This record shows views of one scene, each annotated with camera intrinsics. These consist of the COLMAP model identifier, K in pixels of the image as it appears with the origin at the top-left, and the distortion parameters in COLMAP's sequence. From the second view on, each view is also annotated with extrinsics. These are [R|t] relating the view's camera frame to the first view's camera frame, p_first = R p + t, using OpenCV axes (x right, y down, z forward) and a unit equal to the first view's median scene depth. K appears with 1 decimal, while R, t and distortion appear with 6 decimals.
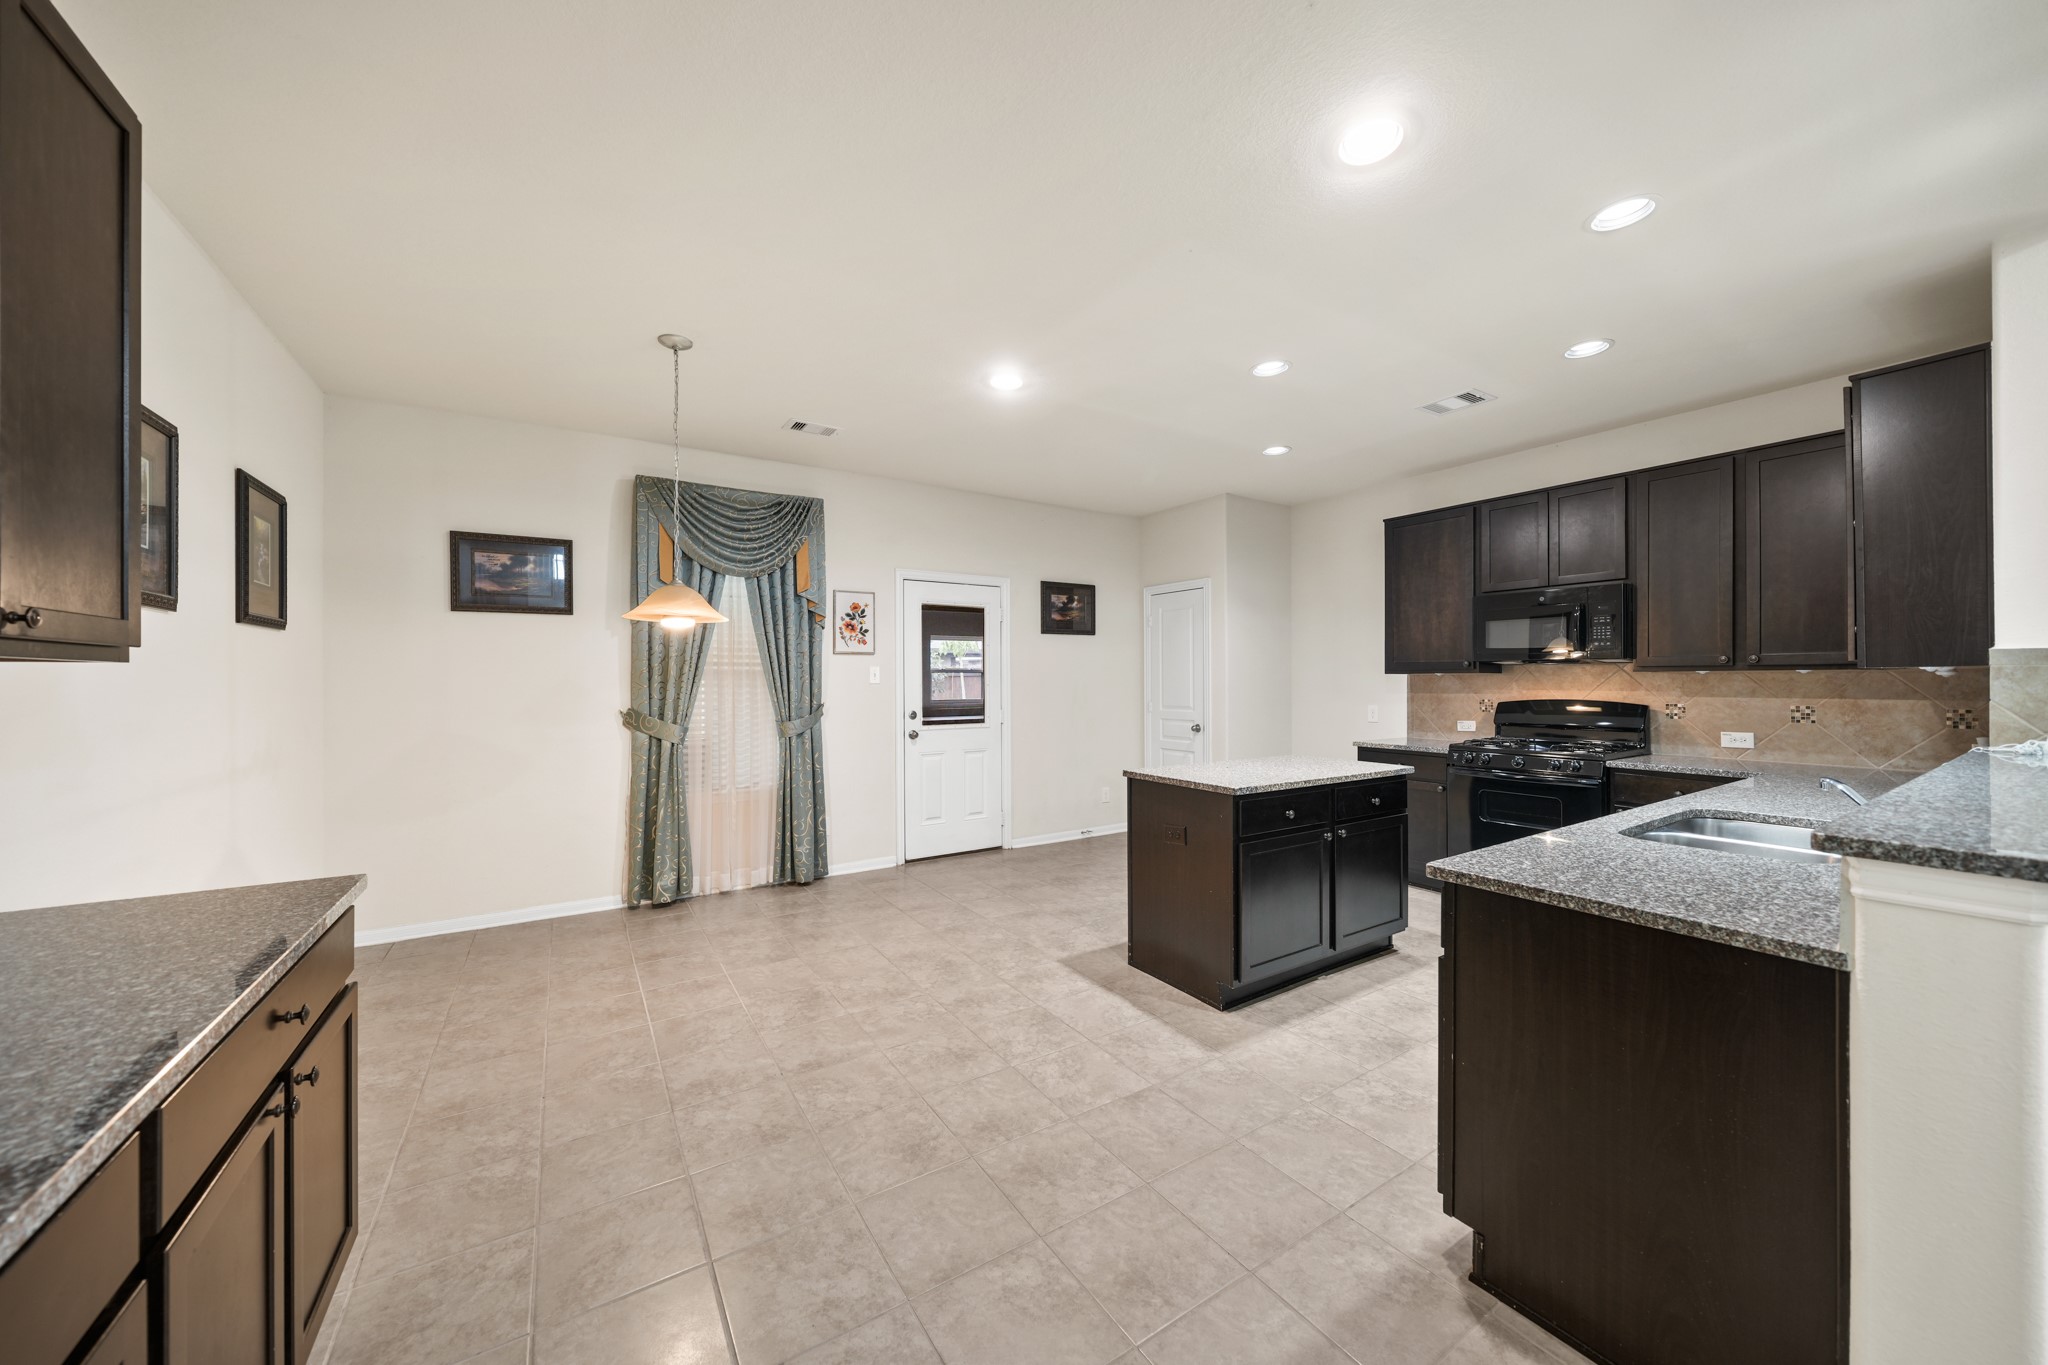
lens RADIAL K [[717.9, 0, 1024.0], [0, 717.9, 674.7], [0, 0, 1]] dist [-0.011745, -0.000105]
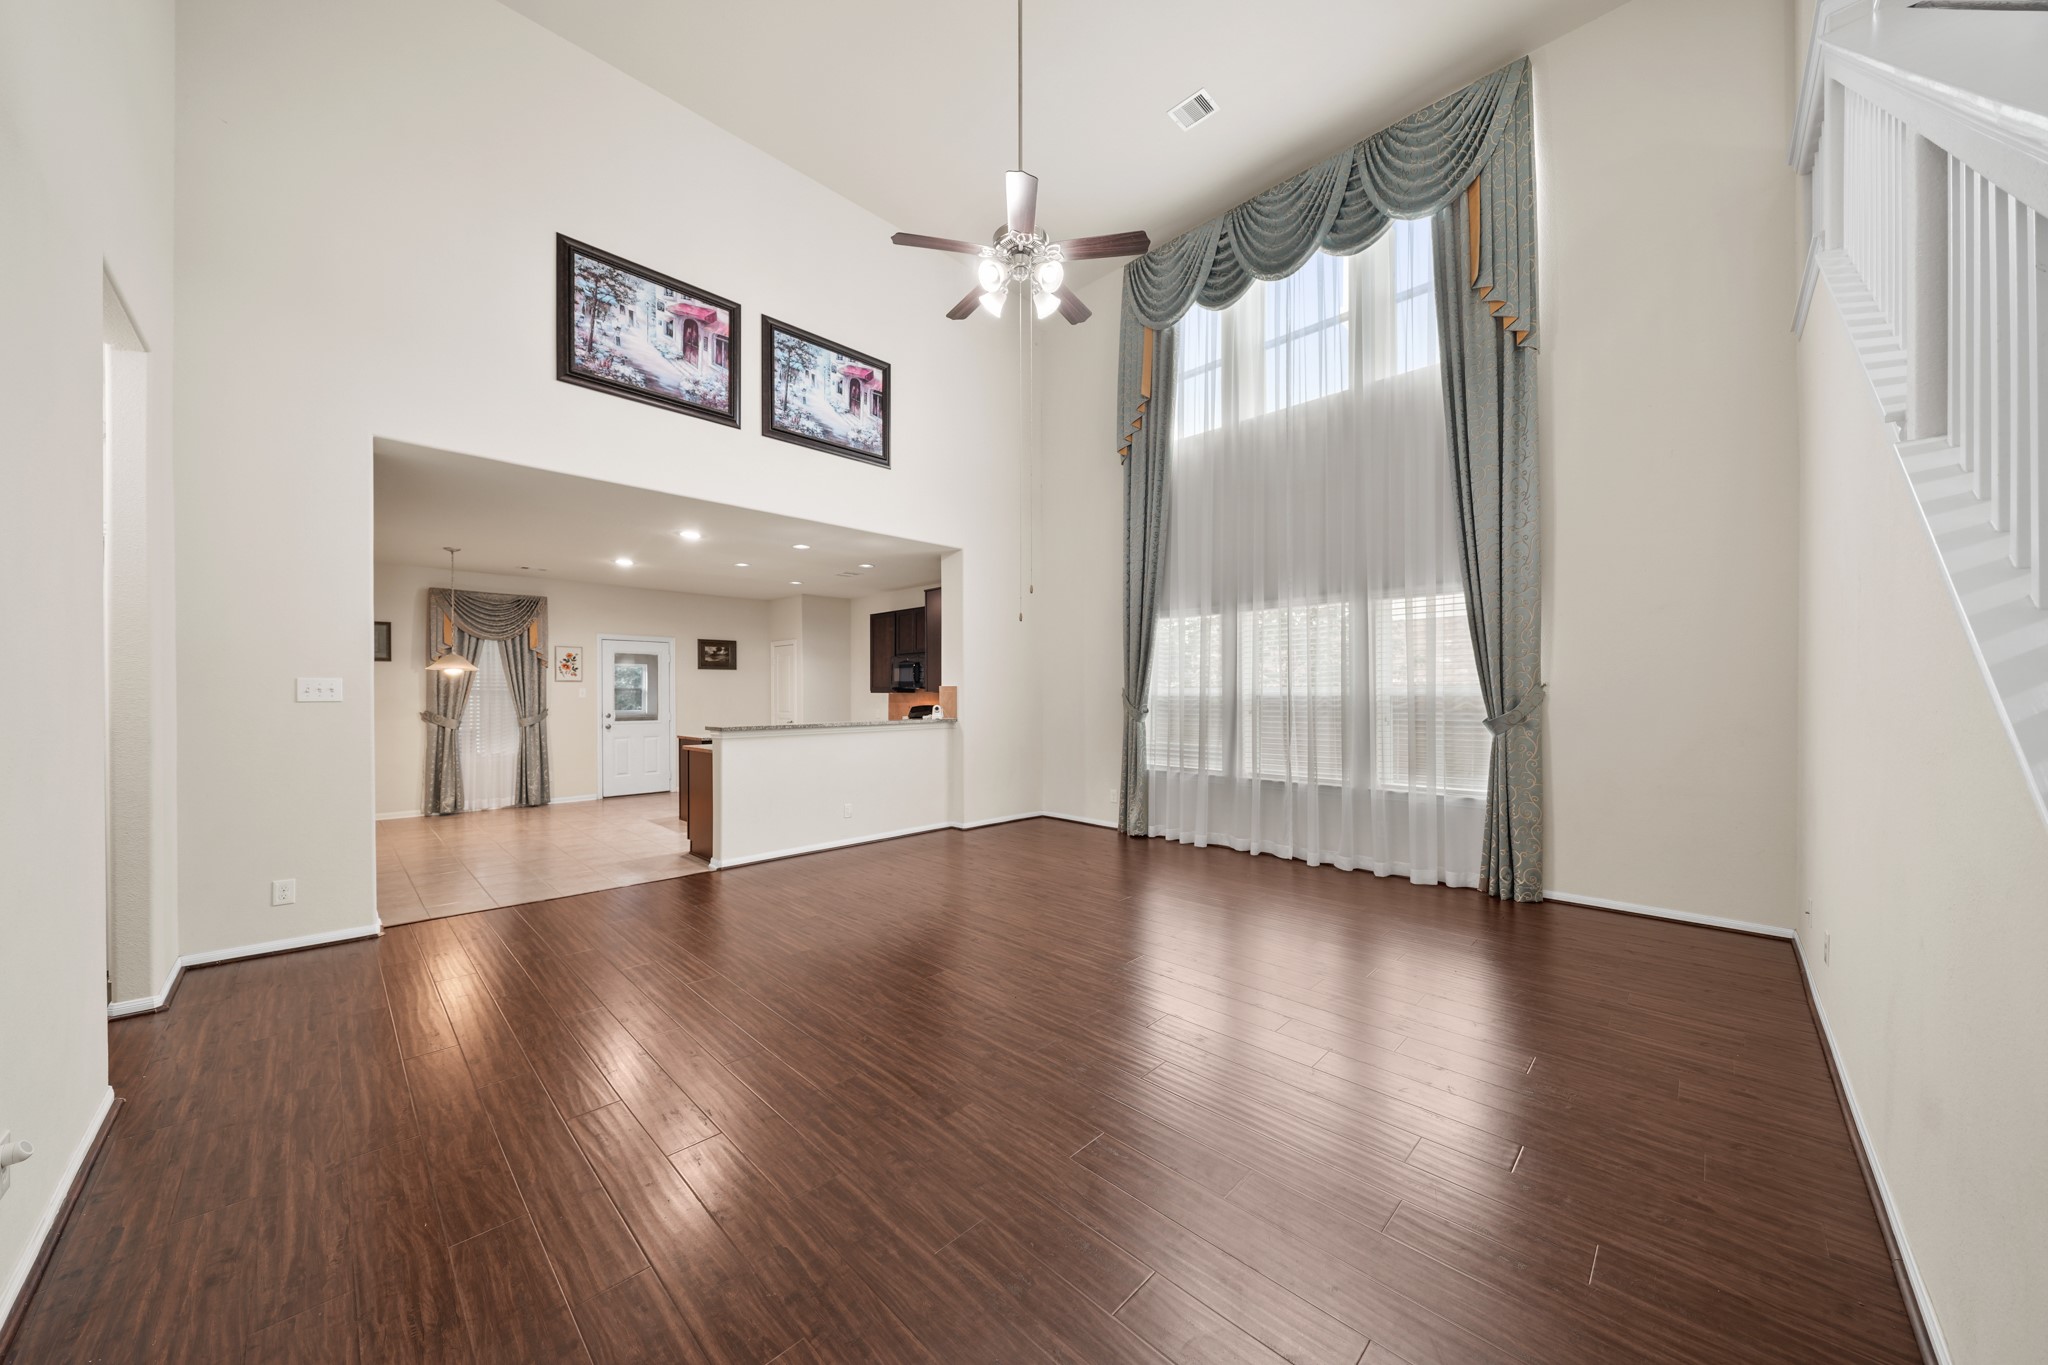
lens RADIAL K [[698.6, 0, 1016.0], [0, 698.6, 694.5], [0, 0, 1]] dist [-0.000751, 0.000035]
pose [[0.975387, 0.000917, 0.220499, 0.549557], [-0.002196, 0.999982, 0.005556, -0.010163], [-0.220490, -0.005904, 0.975371, -1.115396]]
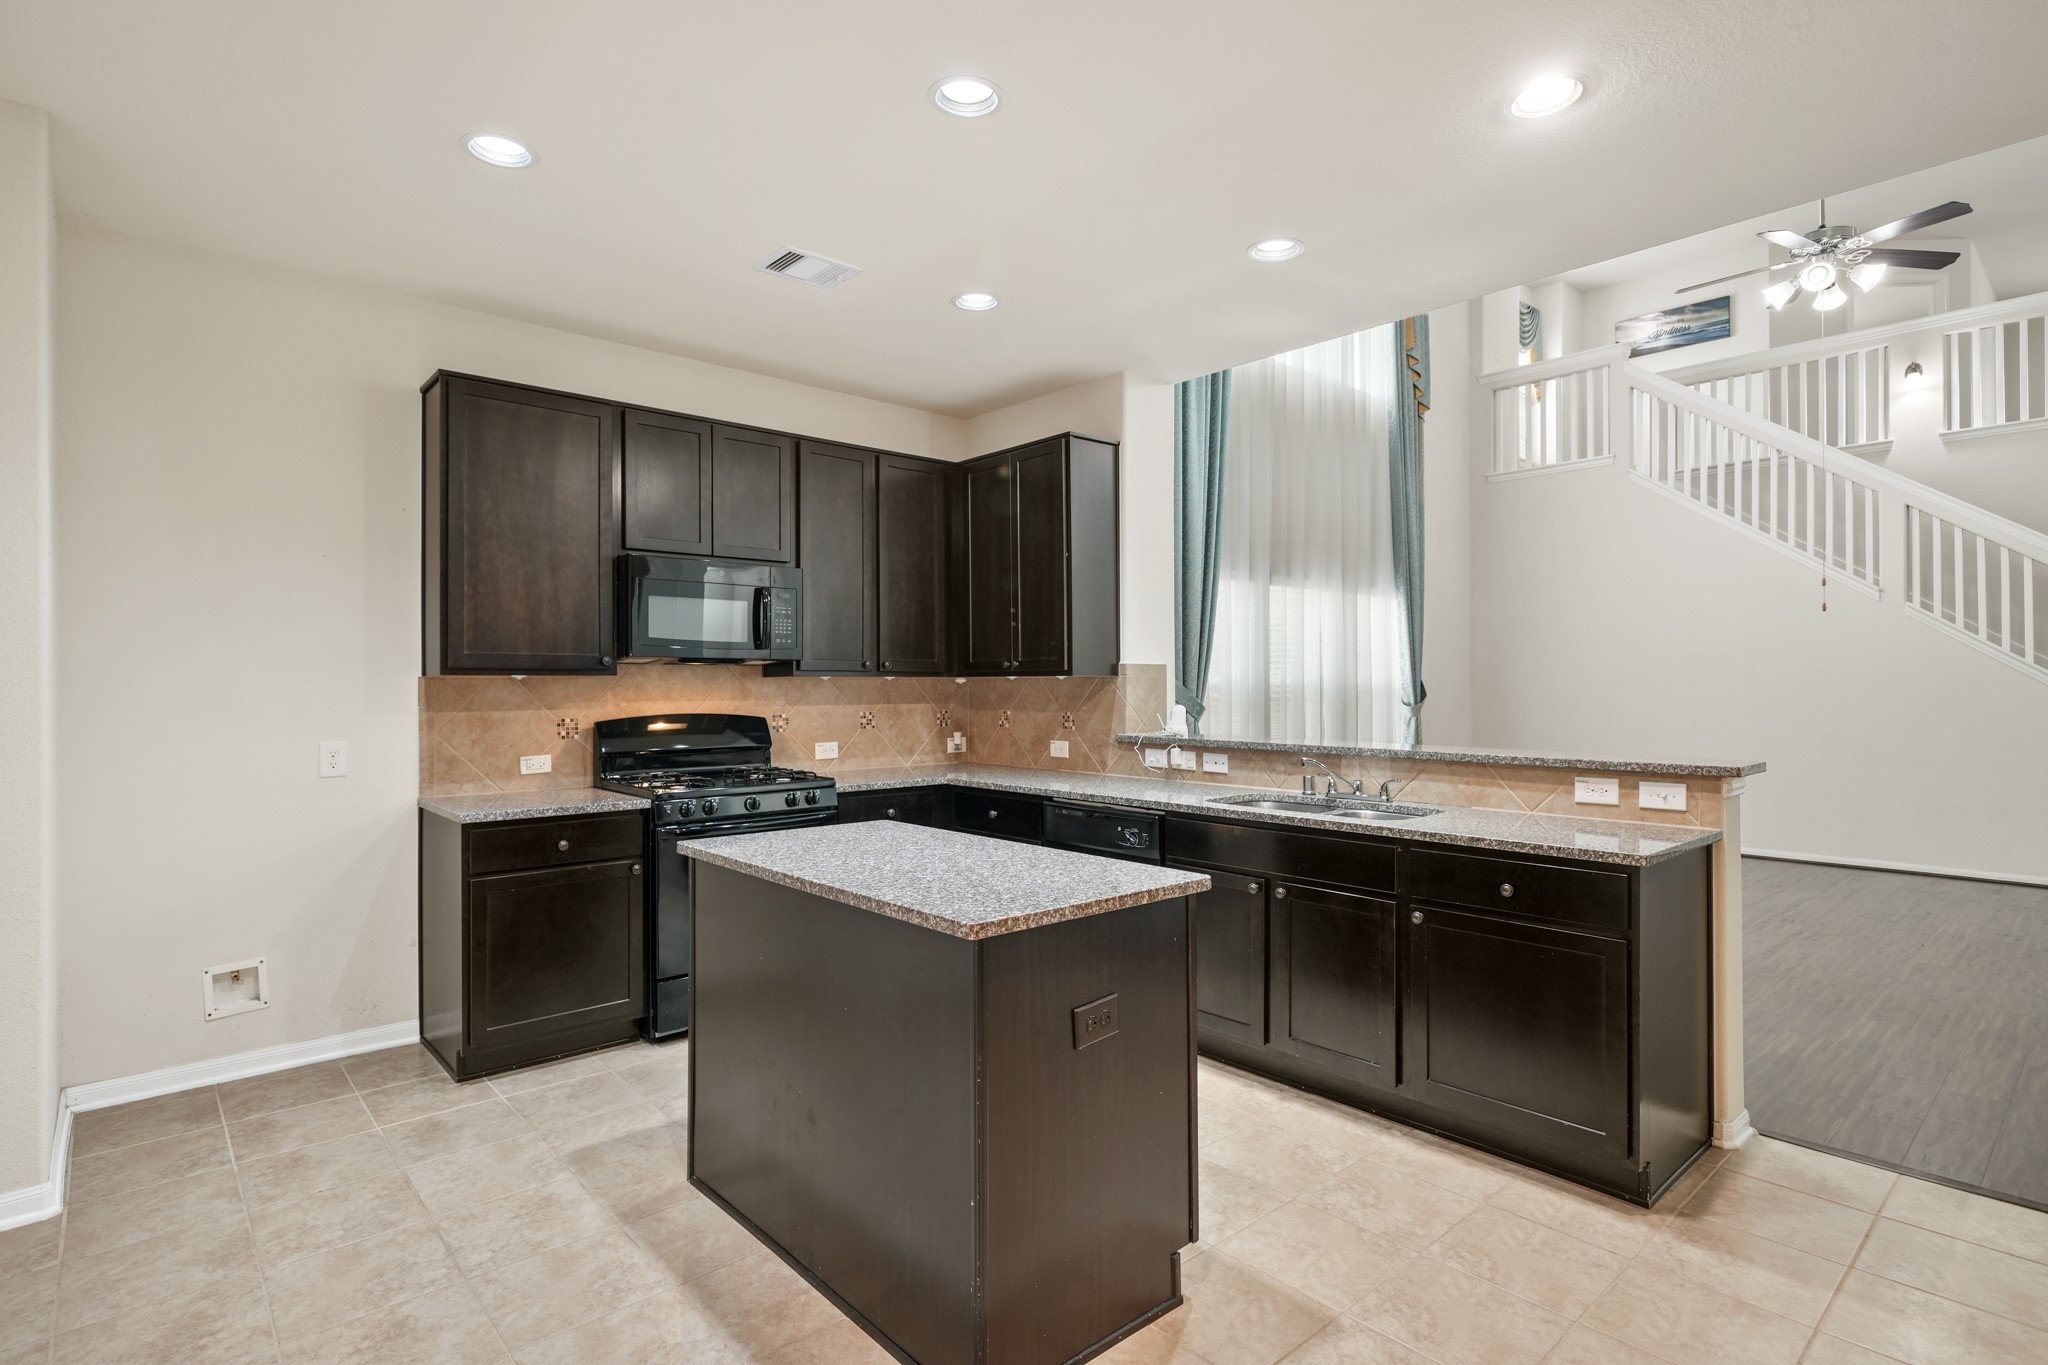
lens RADIAL K [[1006.0, 0, 1019.8], [0, 1006.0, 672.9], [0, 0, 1]] dist [-0.000721, -0.000757]
pose [[-0.152964, 0.017076, 0.988084, -0.287995], [-0.002770, 0.999839, -0.017708, 0.010059], [-0.988228, -0.005445, -0.152892, 0.787749]]
